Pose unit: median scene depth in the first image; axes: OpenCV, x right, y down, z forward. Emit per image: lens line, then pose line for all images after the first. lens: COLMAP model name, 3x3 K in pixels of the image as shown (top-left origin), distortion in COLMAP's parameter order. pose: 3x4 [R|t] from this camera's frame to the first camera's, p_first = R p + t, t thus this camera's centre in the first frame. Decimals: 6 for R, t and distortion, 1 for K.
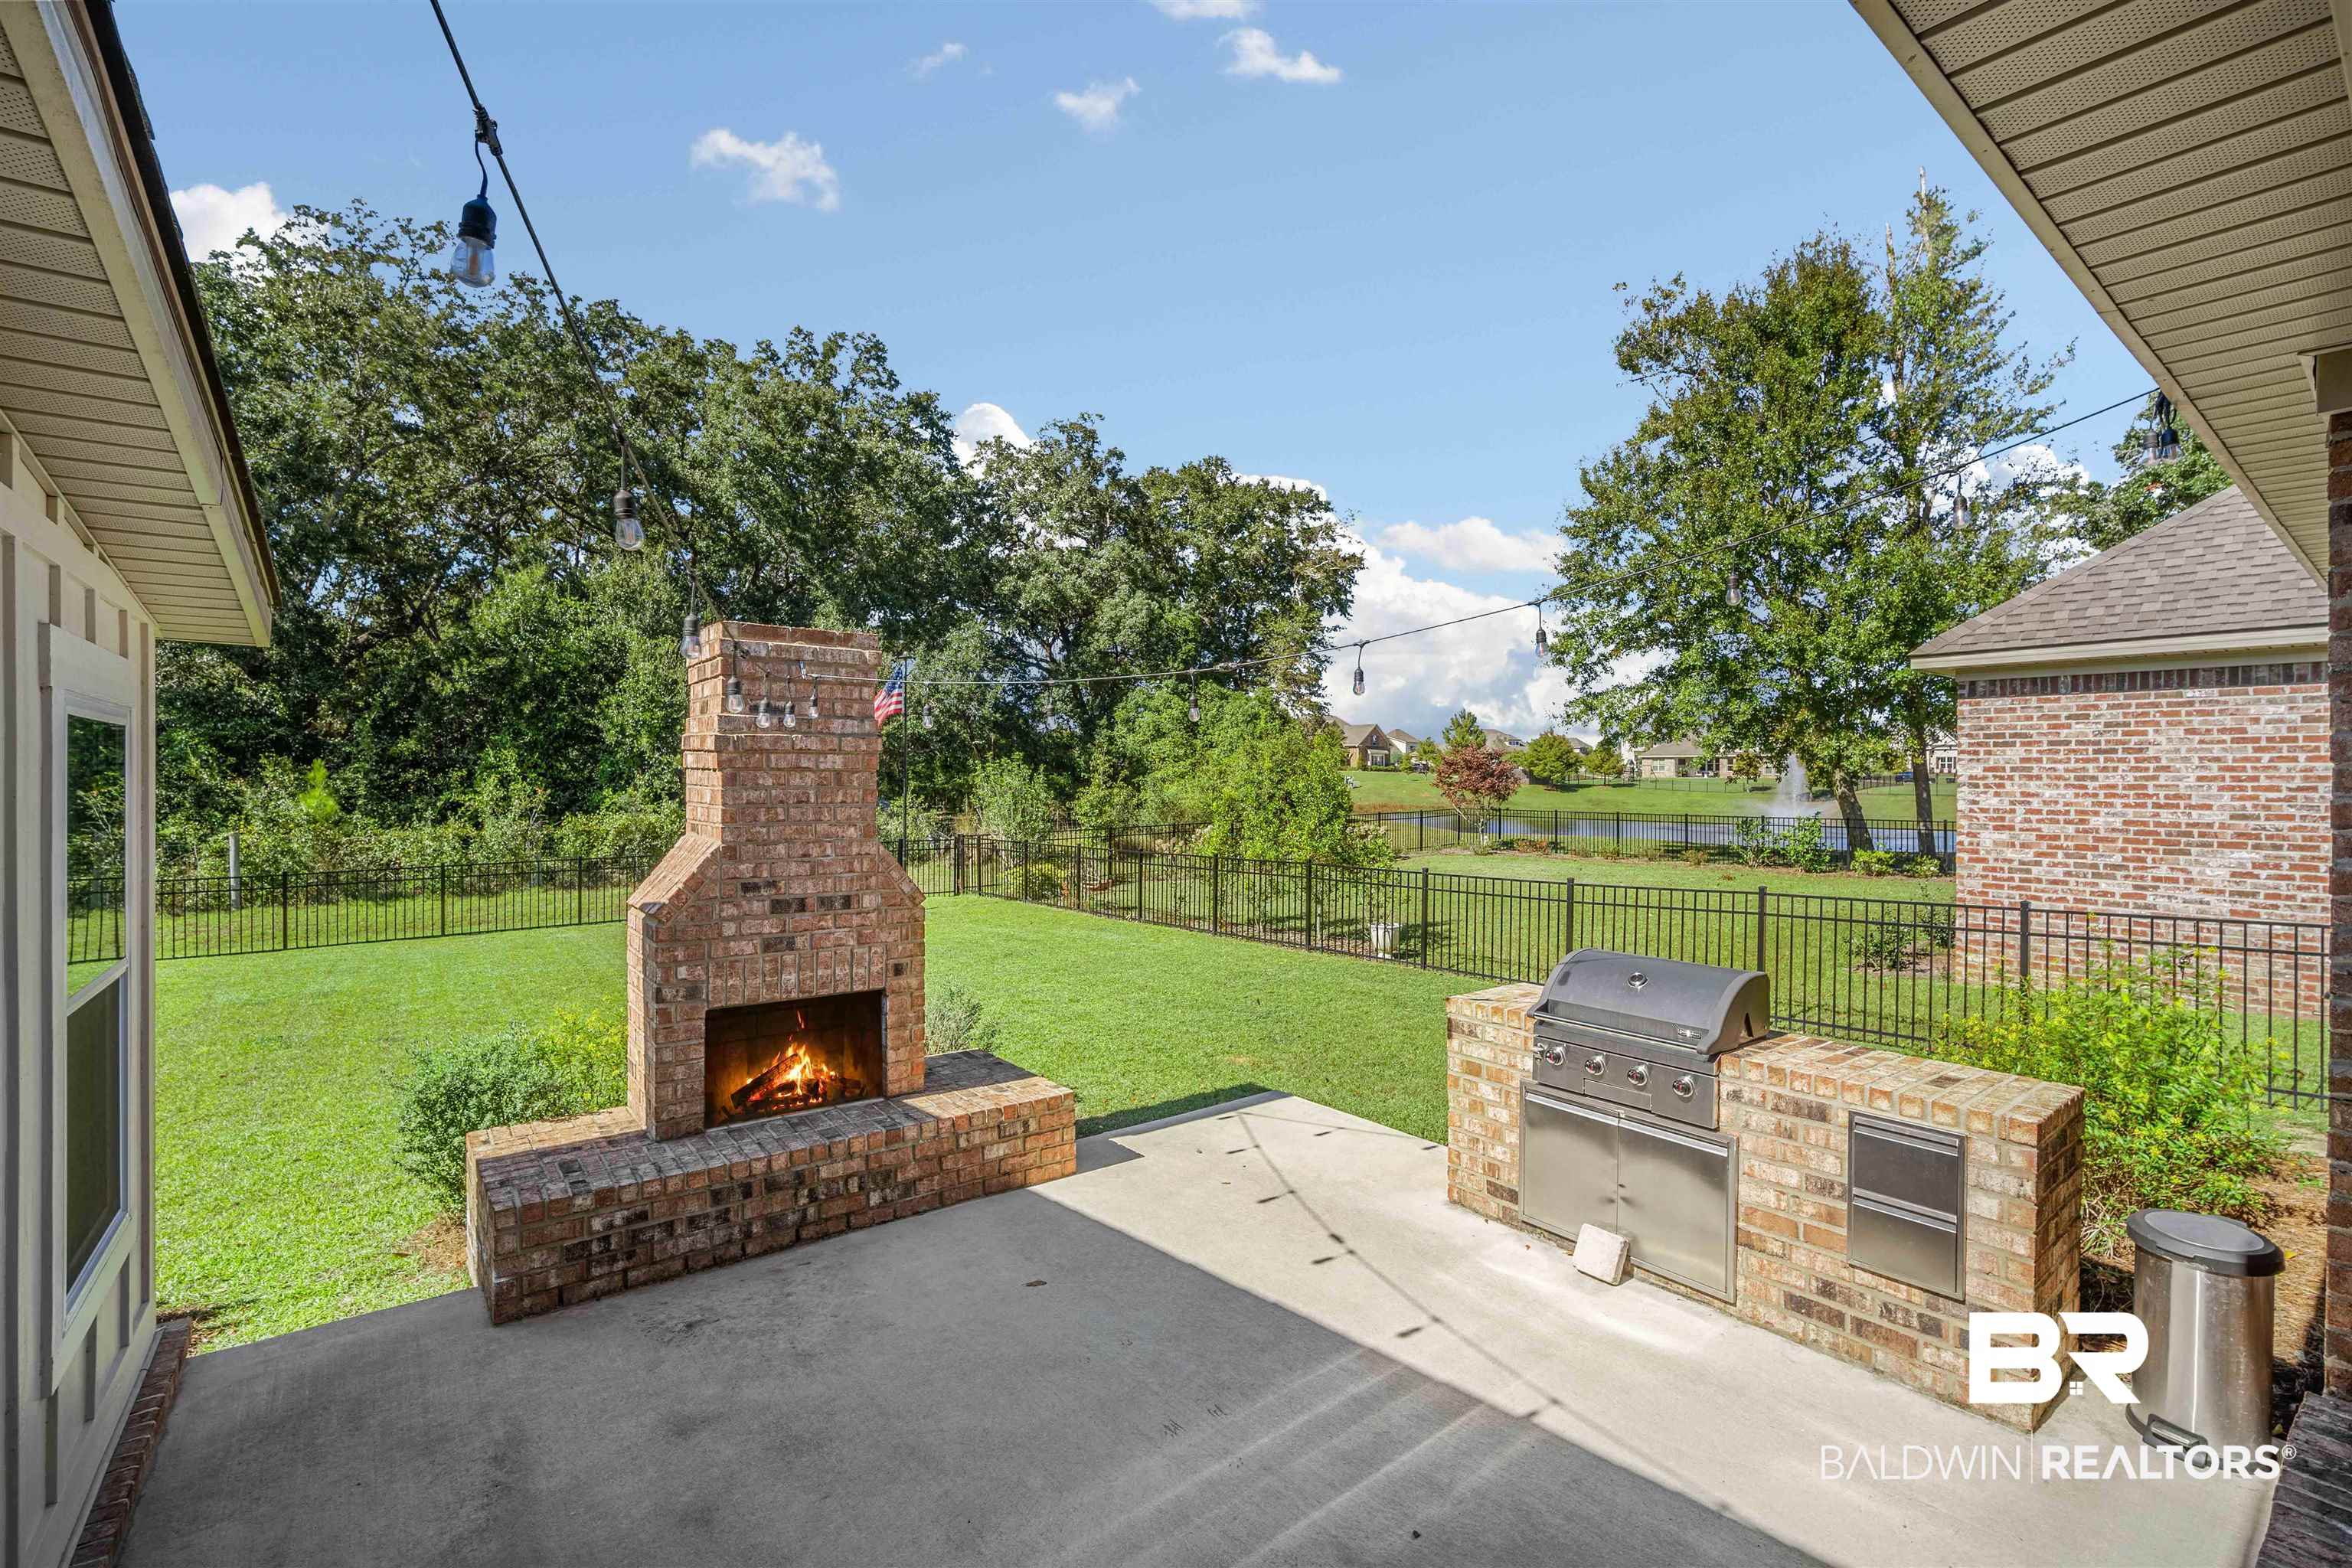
lens RADIAL K [[1027.9, 0, 1179.0], [0, 1027.9, 782.3], [0, 0, 1]] dist [-0.010871, 0.000998]
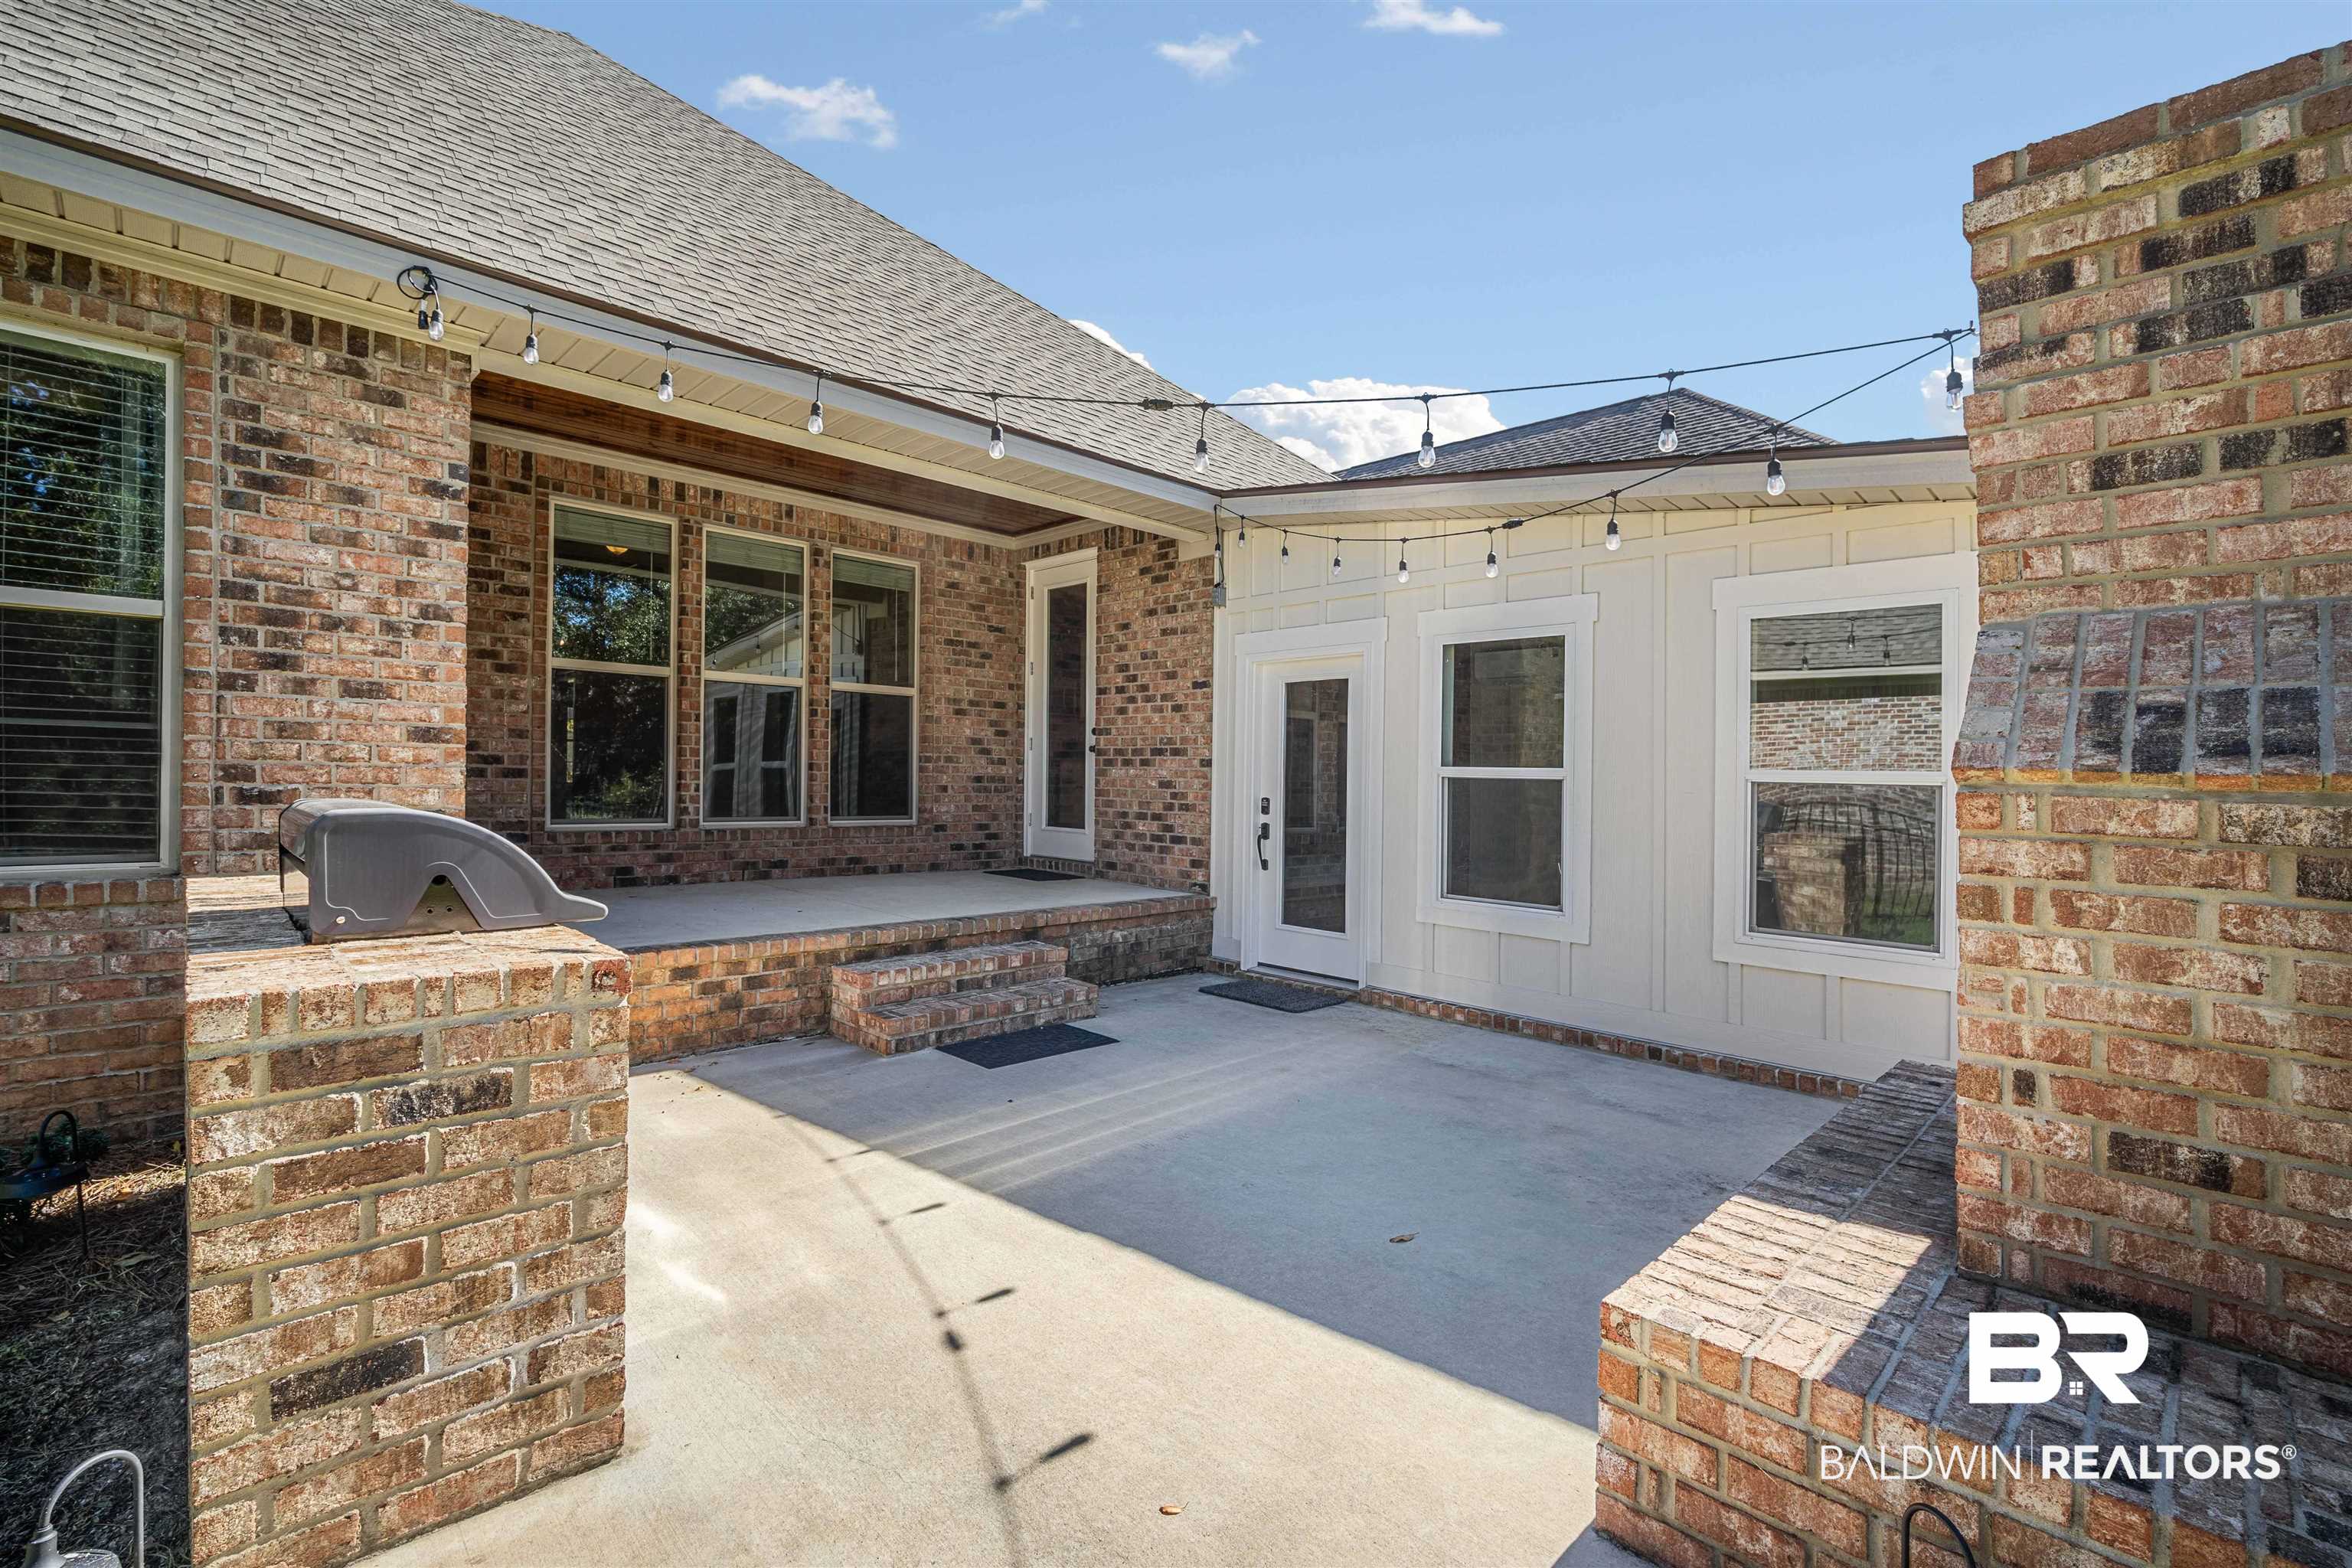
lens RADIAL K [[1027.9, 0, 1183.0], [0, 1027.9, 788.6], [0, 0, 1]] dist [-0.010871, 0.000998]
pose [[-0.991982, -0.022050, -0.124444, 0.134239], [-0.023576, 0.999664, 0.010801, 0.180448], [0.124164, 0.013648, -0.992168, 1.951877]]
